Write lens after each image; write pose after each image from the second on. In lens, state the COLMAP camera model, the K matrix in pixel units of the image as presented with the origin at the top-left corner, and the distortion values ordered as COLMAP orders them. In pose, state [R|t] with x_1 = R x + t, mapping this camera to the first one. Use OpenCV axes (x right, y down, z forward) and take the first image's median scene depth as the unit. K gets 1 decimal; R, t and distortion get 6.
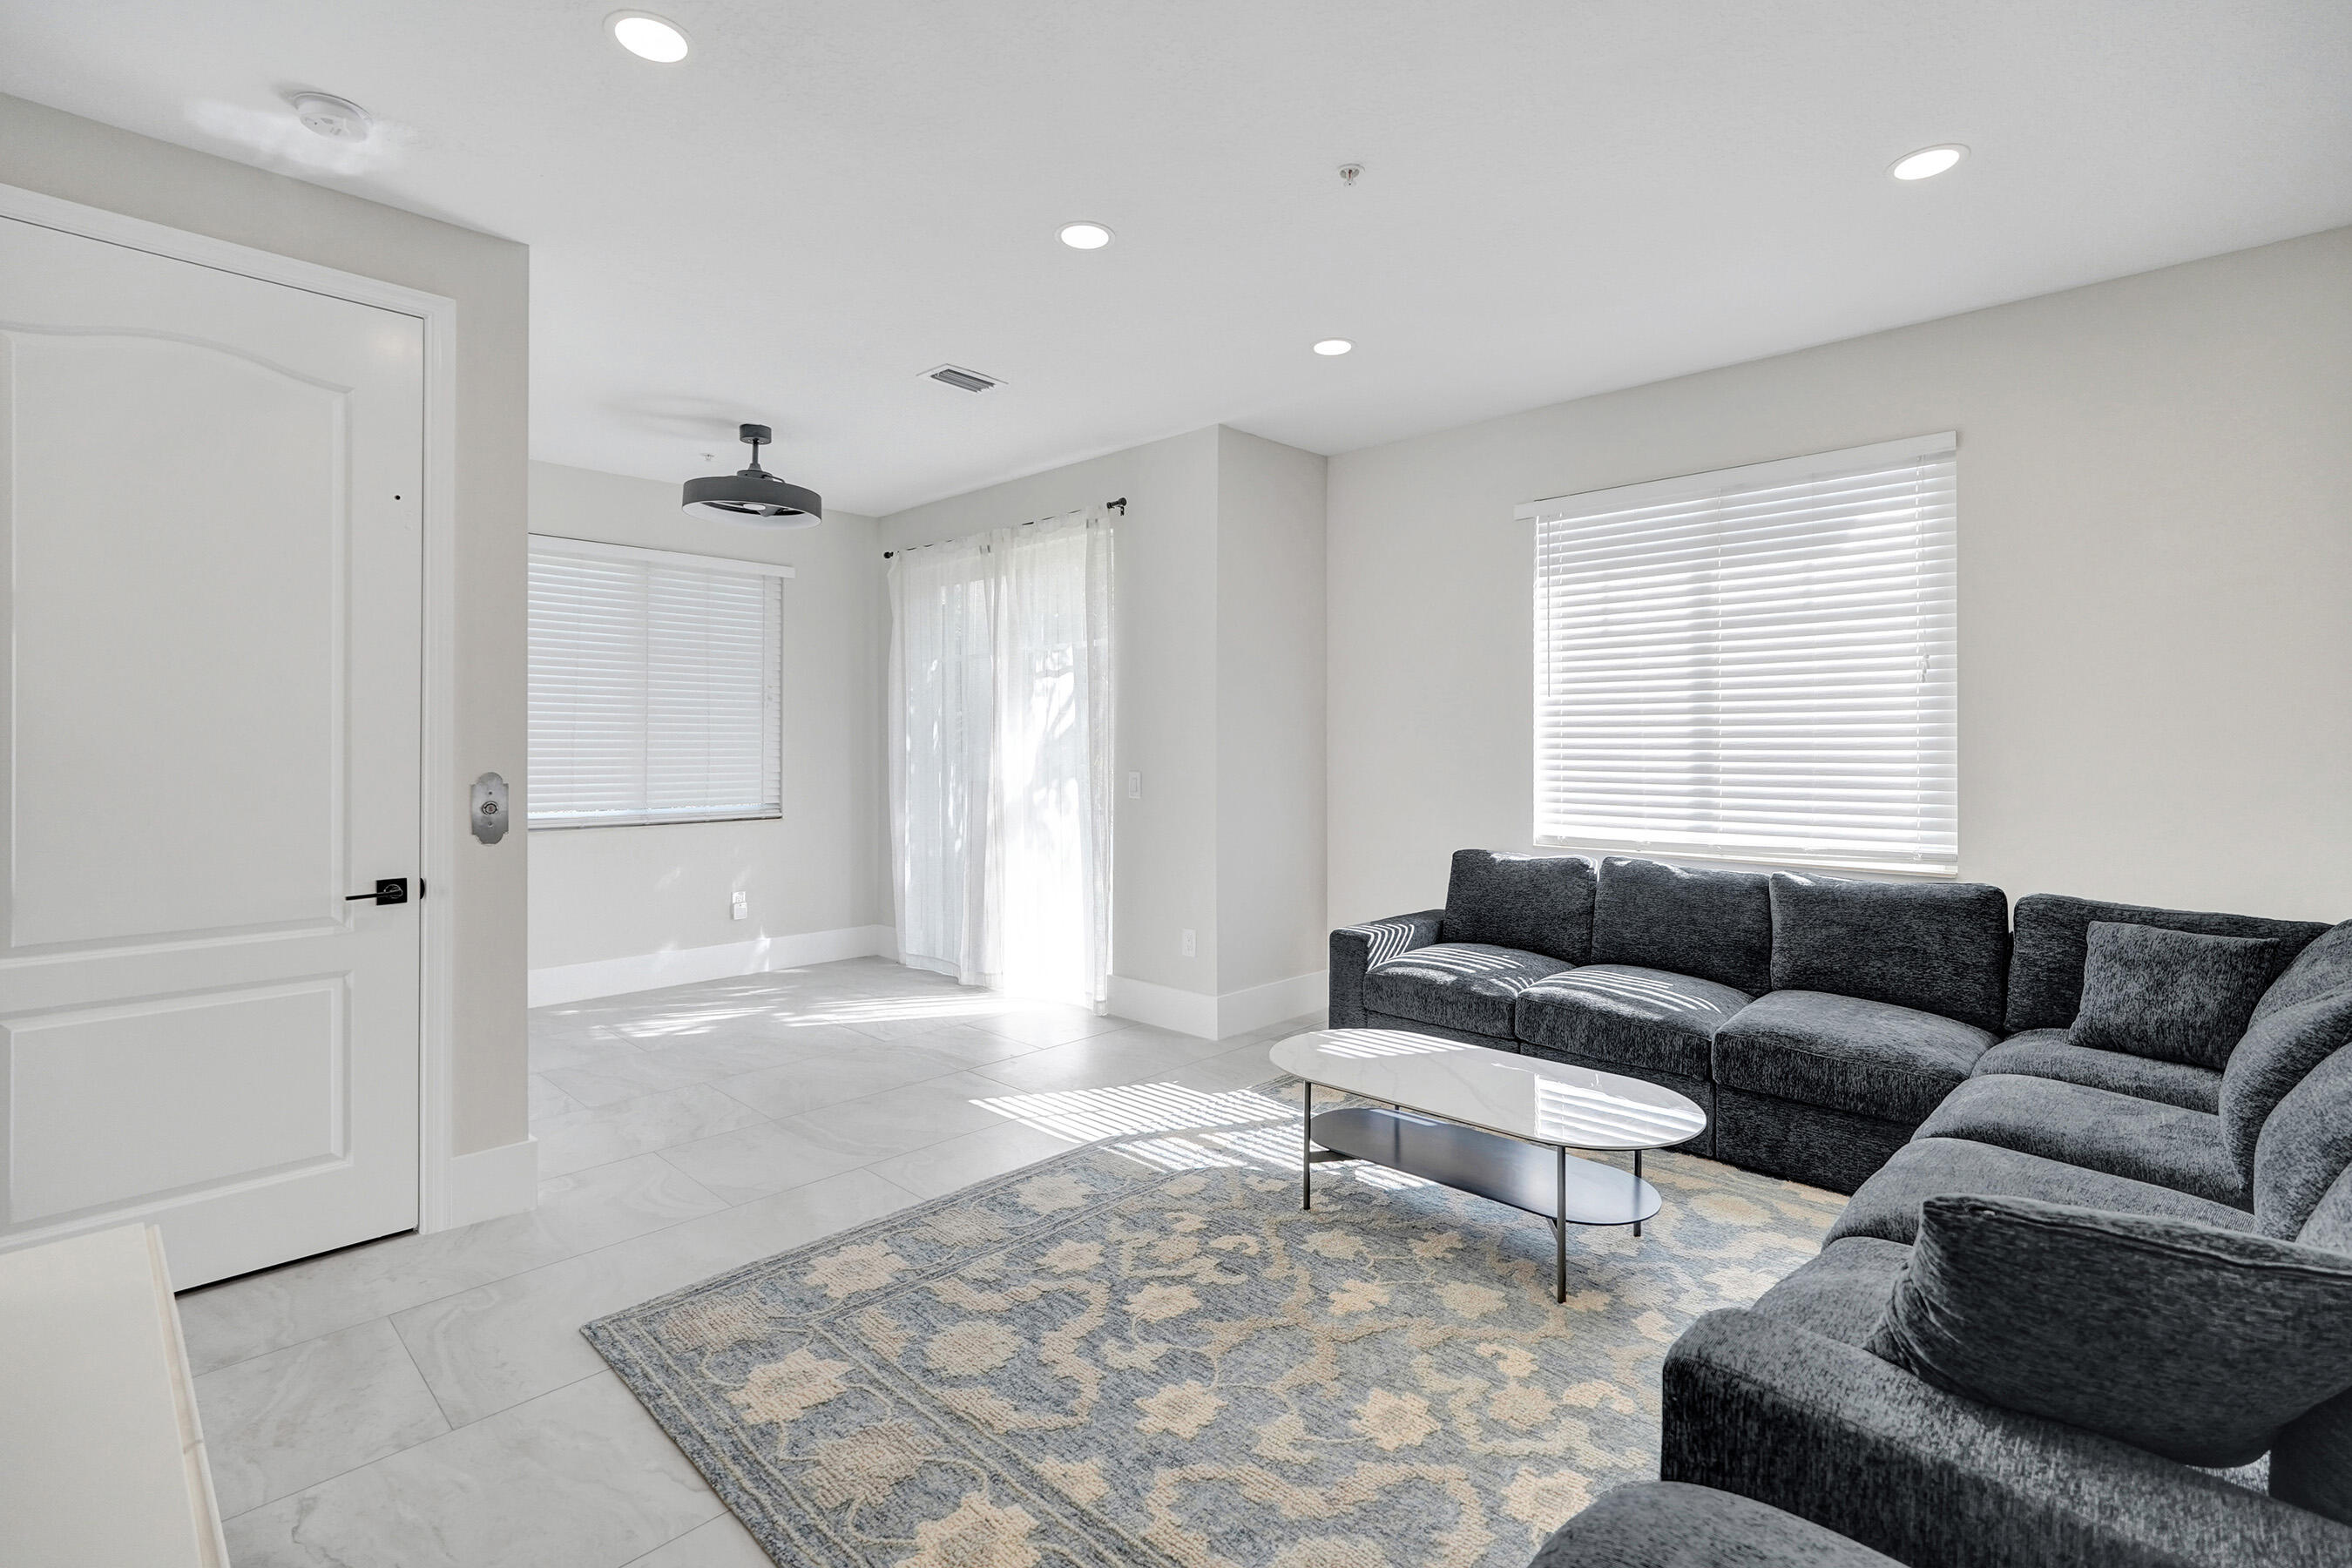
lens RADIAL K [[1075.9, 0, 1174.8], [0, 1075.9, 769.2], [0, 0, 1]] dist [-0.007518, 0.003365]
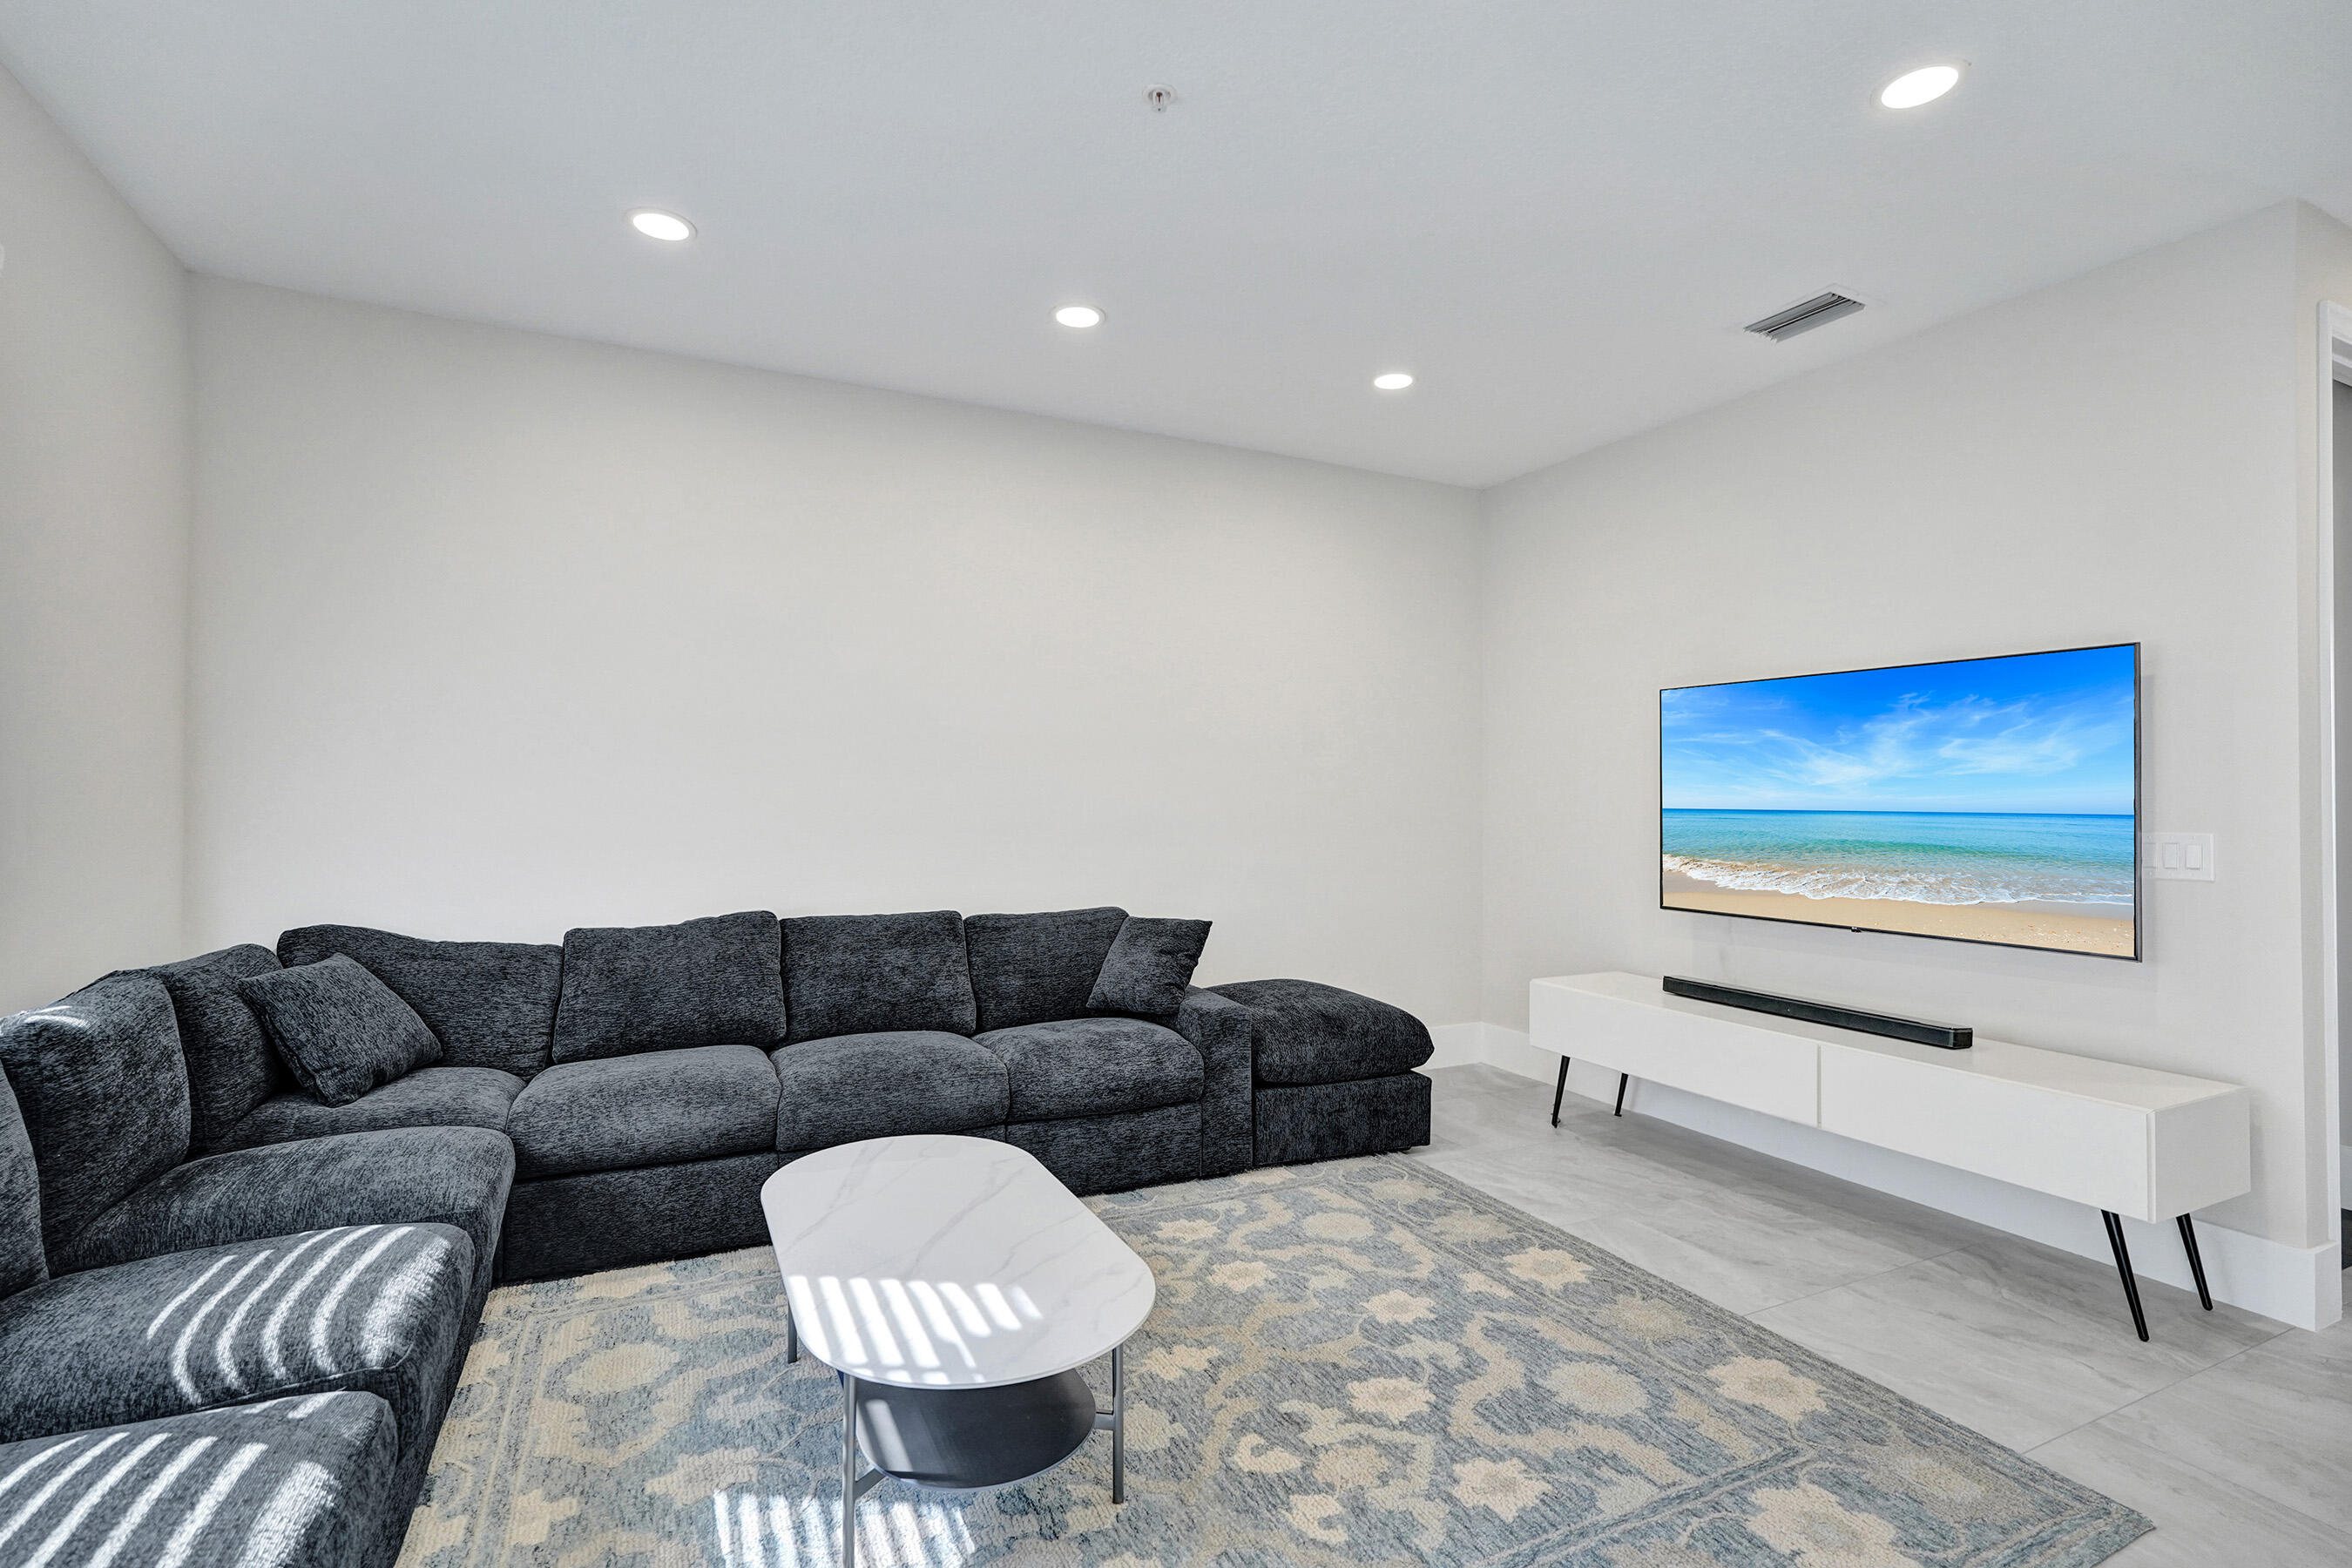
lens RADIAL K [[1075.9, 0, 1174.4], [0, 1075.9, 784.1], [0, 0, 1]] dist [-0.007518, 0.003365]
pose [[-0.939577, -0.000886, 0.342337, -0.156161], [0.002105, 0.999963, 0.008366, -0.022503], [-0.342332, 0.008581, -0.939540, 1.986792]]
